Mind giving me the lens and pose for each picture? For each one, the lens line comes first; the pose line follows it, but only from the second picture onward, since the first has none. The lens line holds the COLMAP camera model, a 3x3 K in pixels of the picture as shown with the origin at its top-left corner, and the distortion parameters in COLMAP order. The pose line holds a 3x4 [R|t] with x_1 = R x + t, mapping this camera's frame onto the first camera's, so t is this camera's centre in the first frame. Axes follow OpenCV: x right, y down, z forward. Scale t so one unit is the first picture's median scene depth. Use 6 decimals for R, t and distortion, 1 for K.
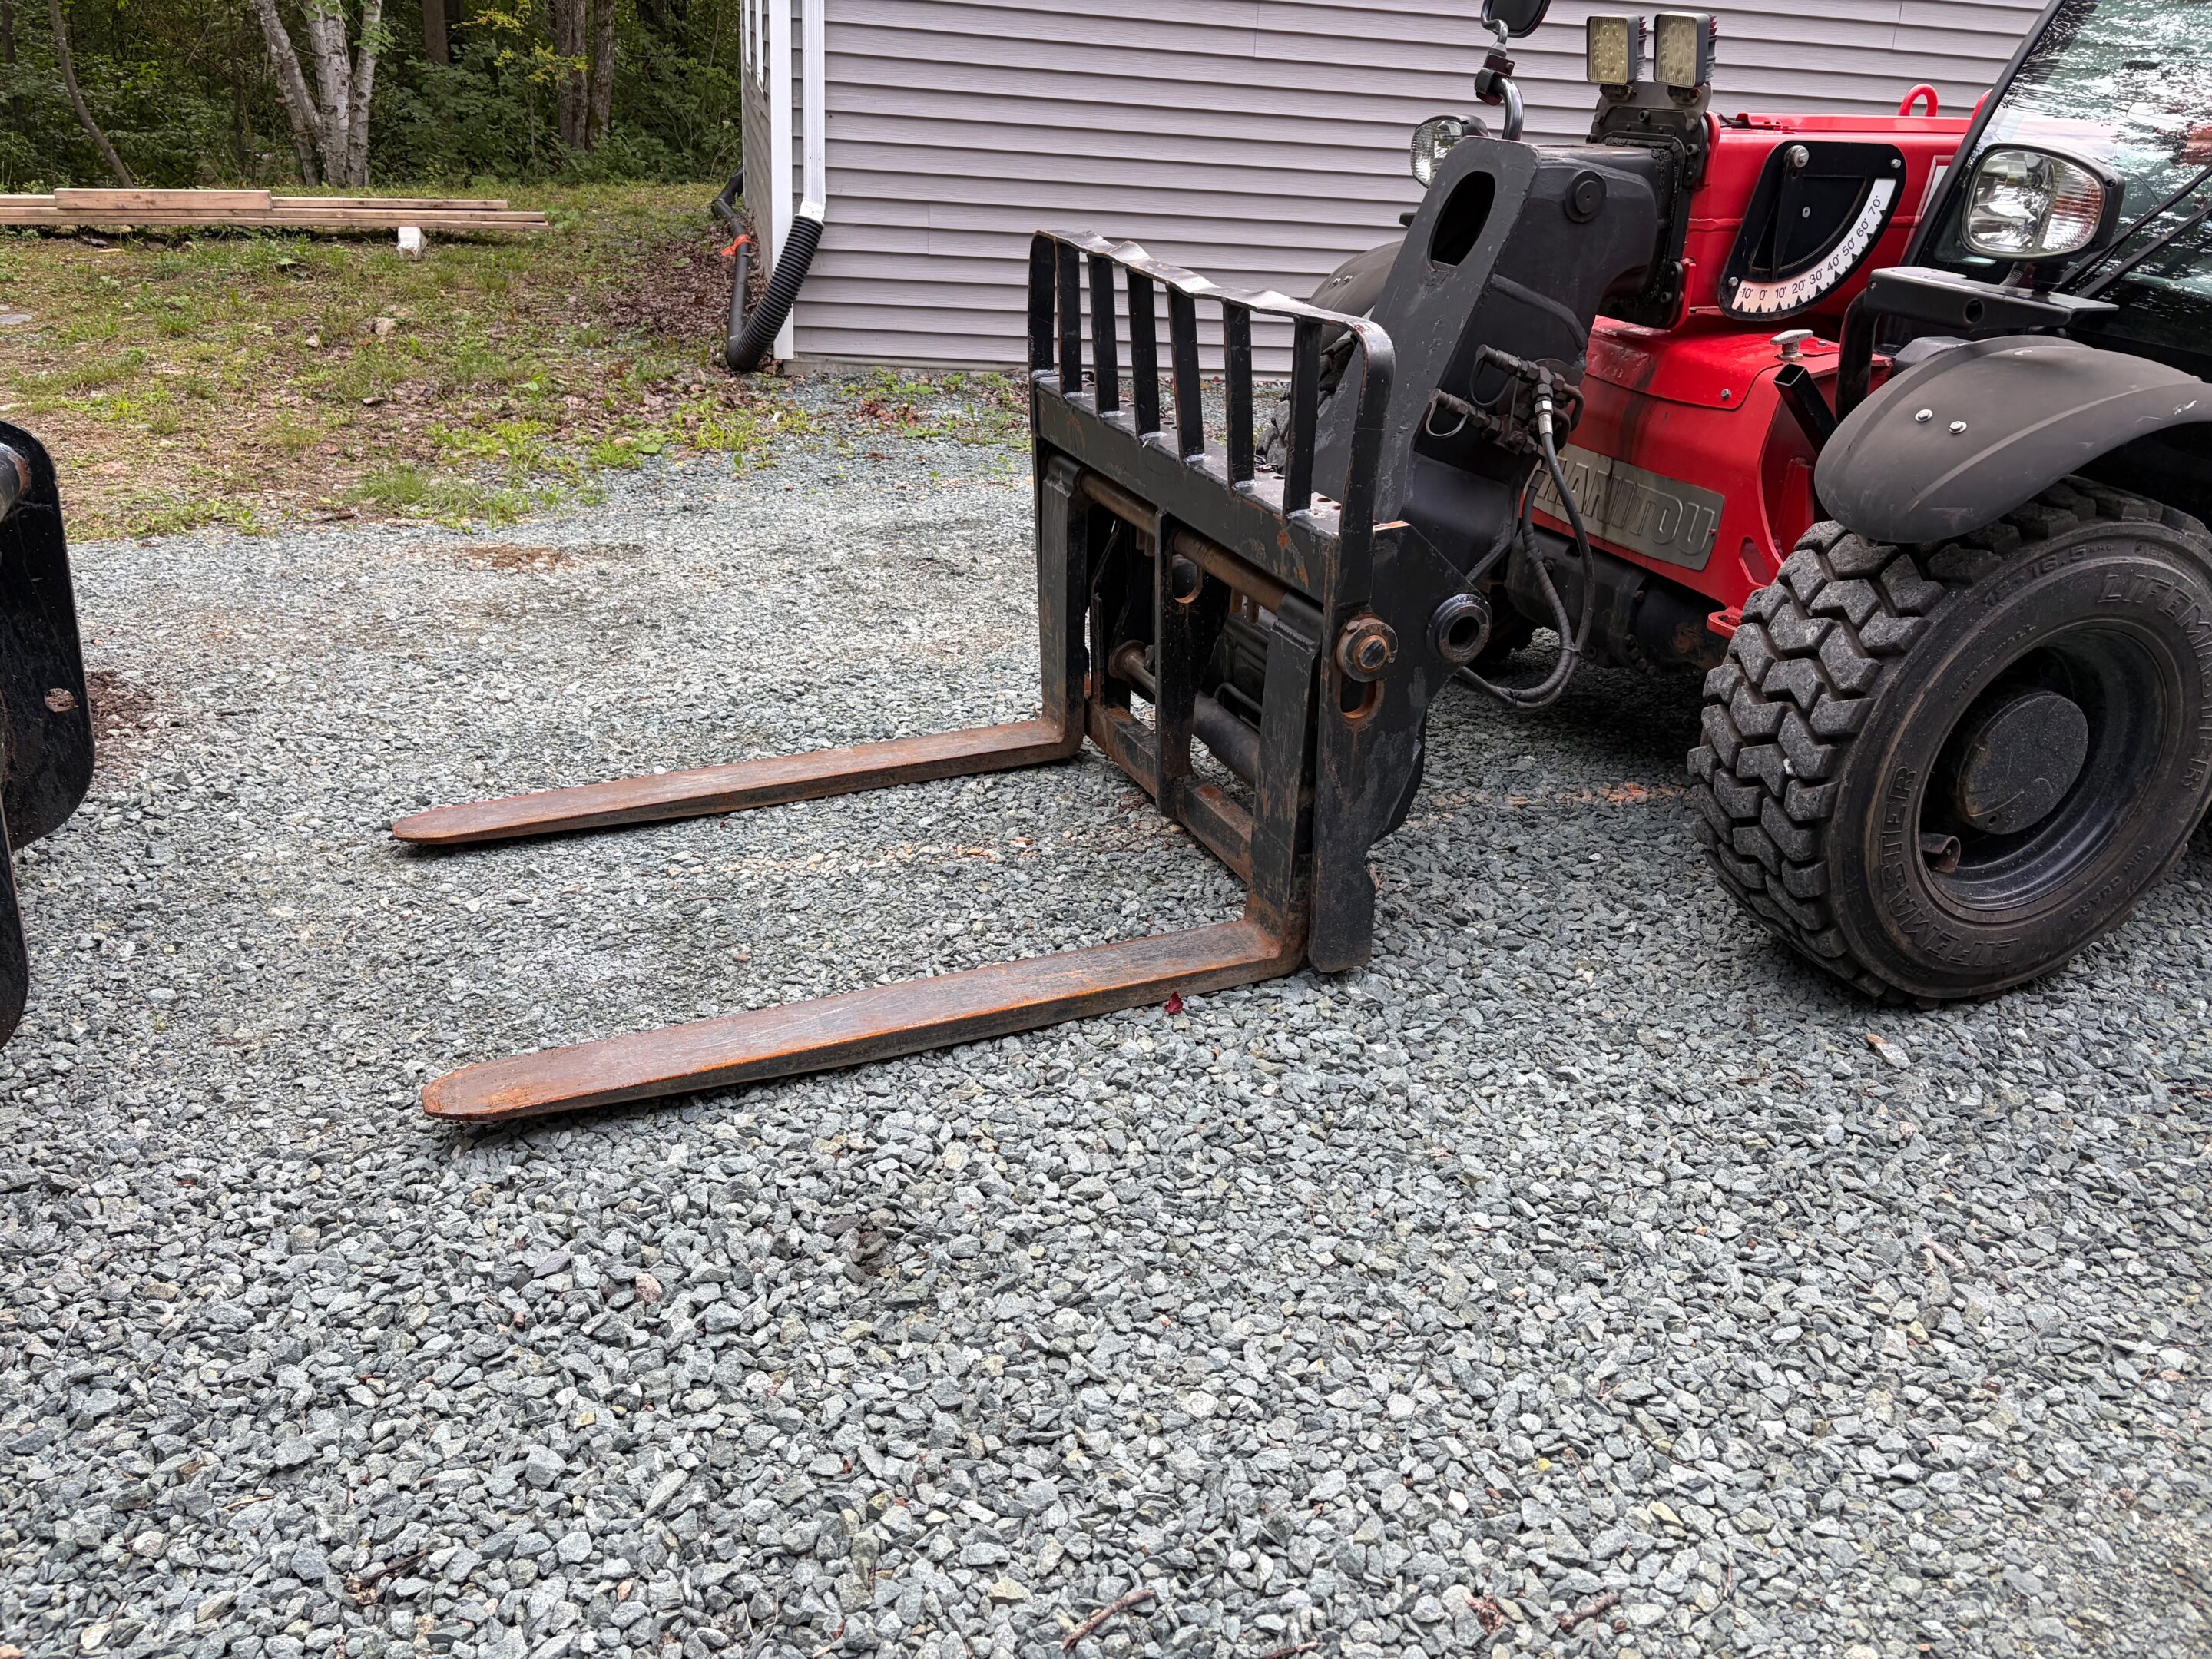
lens RADIAL K [[1854.7, 0, 1106.0], [0, 1854.7, 829.5], [0, 0, 1]] dist [0.072878, -0.086636]
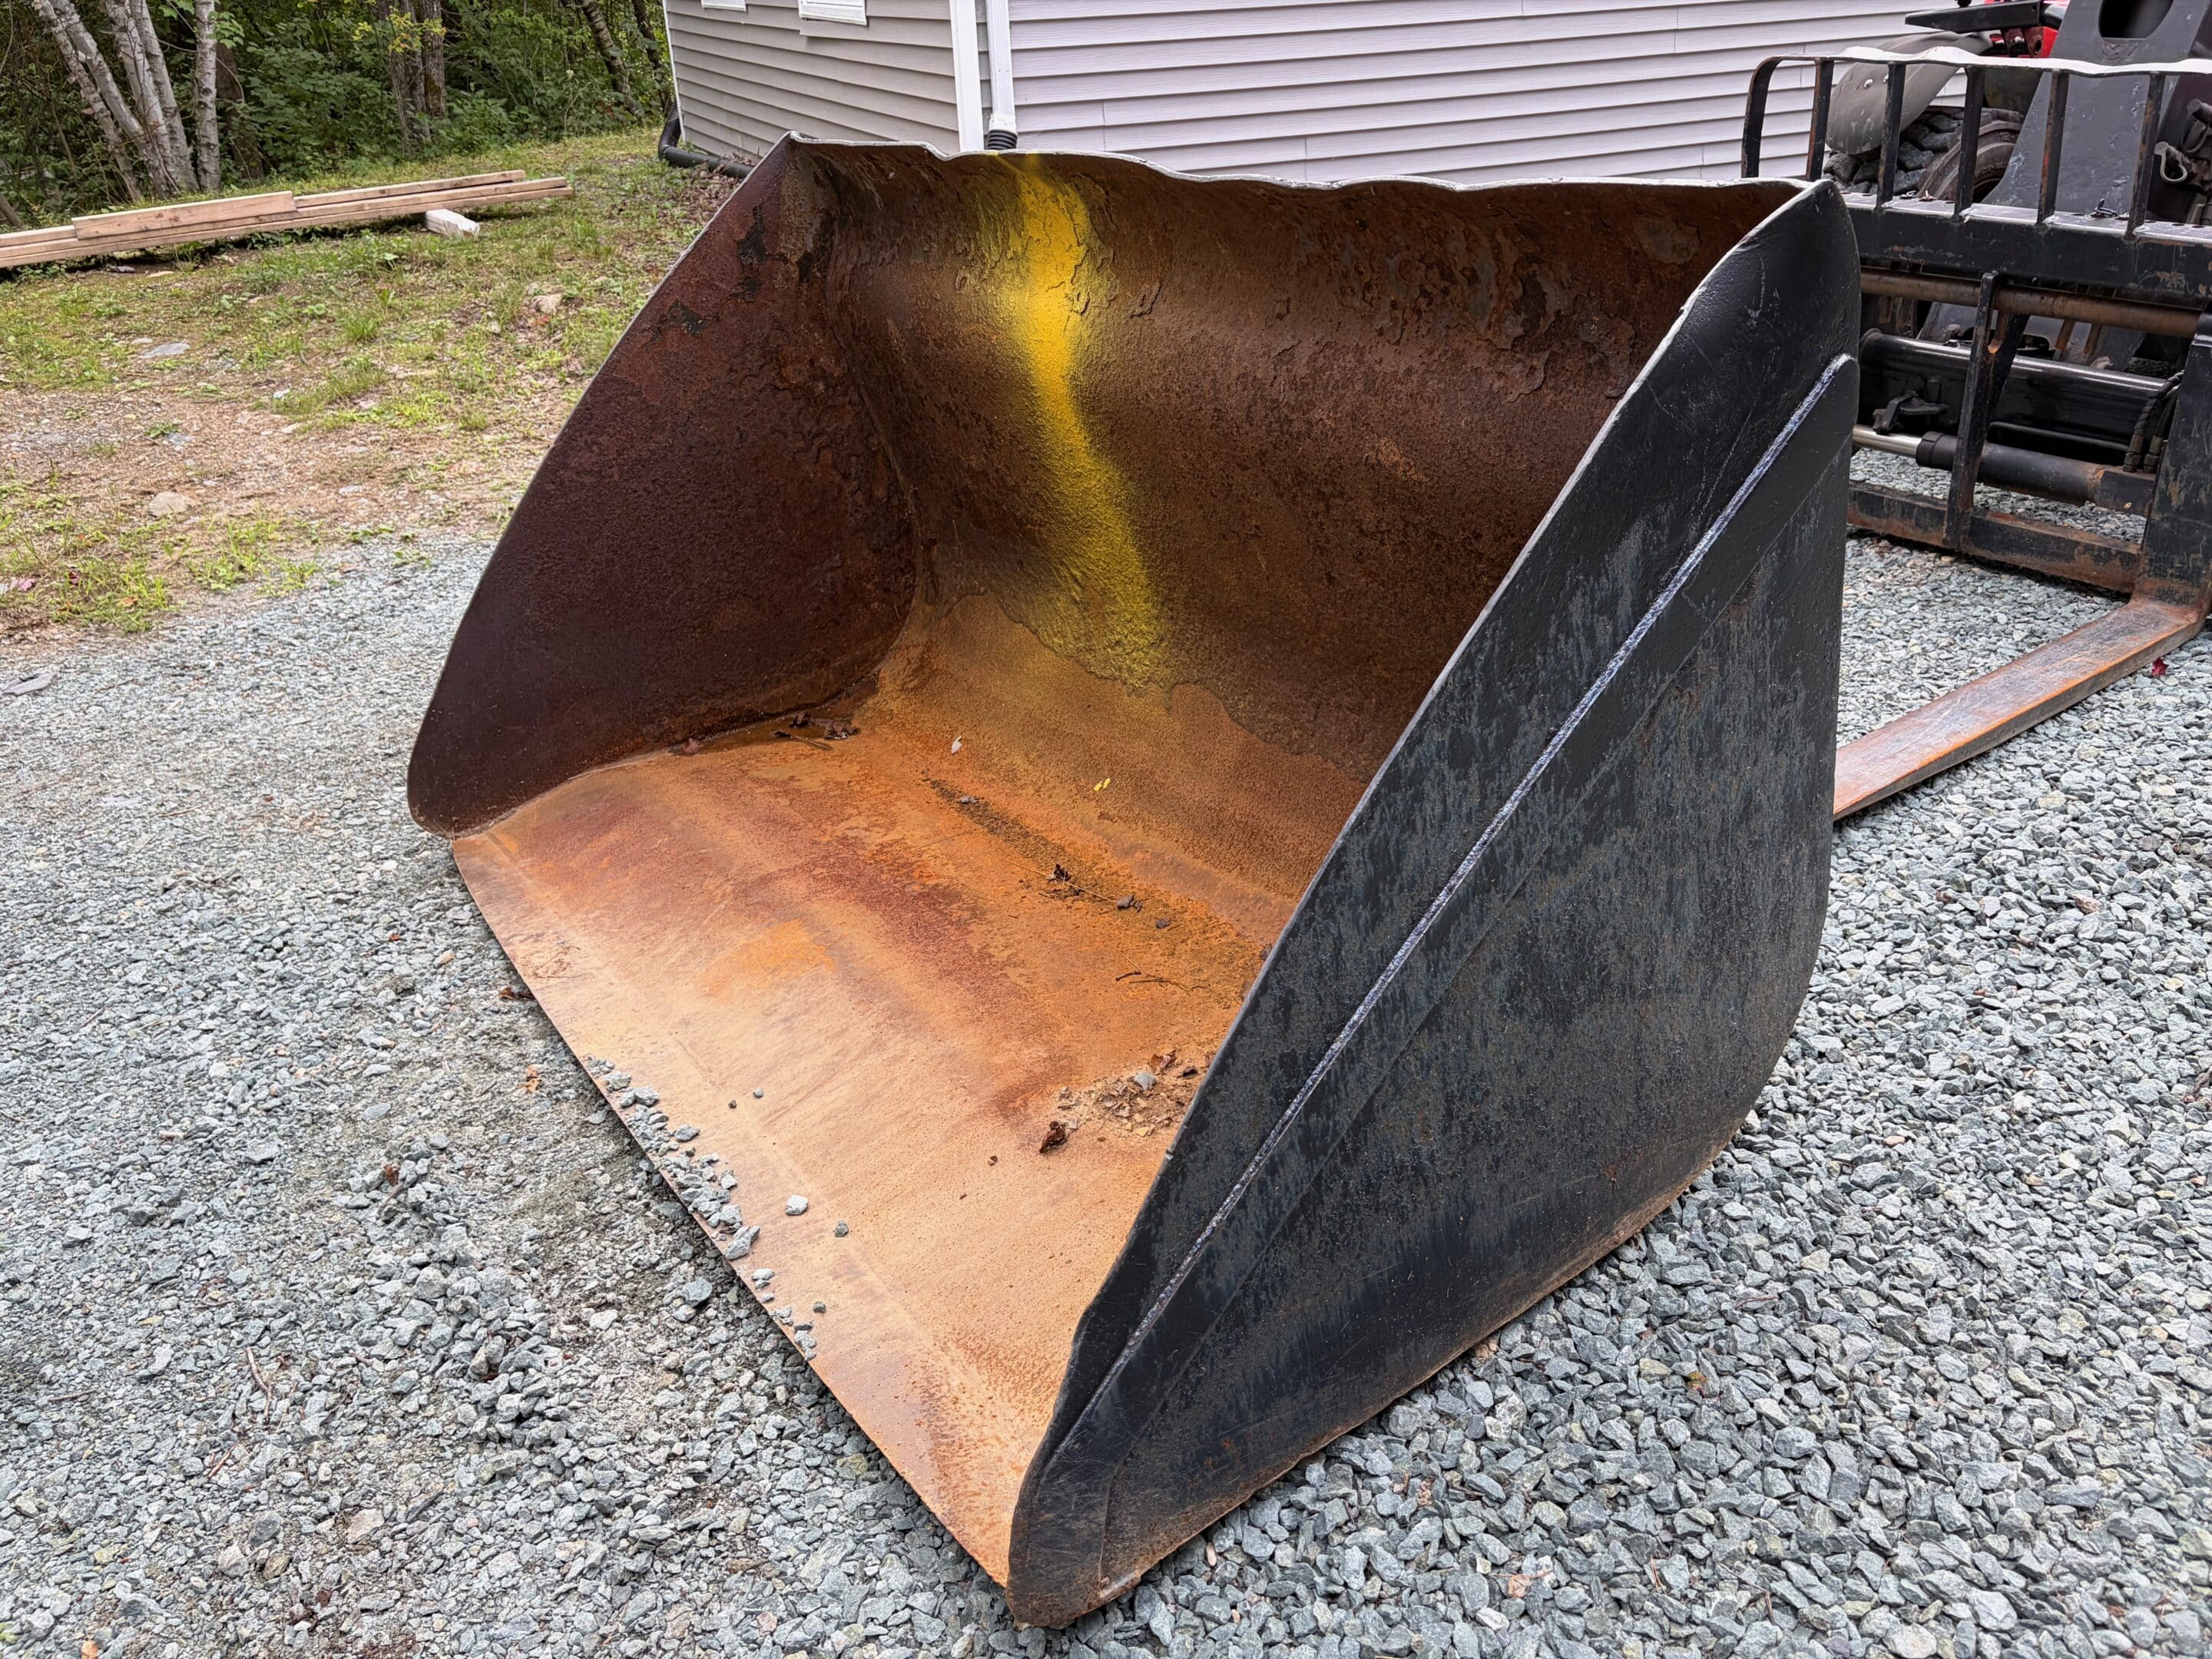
lens RADIAL K [[1854.7, 0, 1106.0], [0, 1854.7, 829.5], [0, 0, 1]] dist [0.072878, -0.086636]
pose [[0.974487, -0.185252, 0.126715, -0.280212], [0.178549, 0.981947, 0.062453, -0.000686], [-0.135997, -0.038235, 0.989971, -0.045592]]
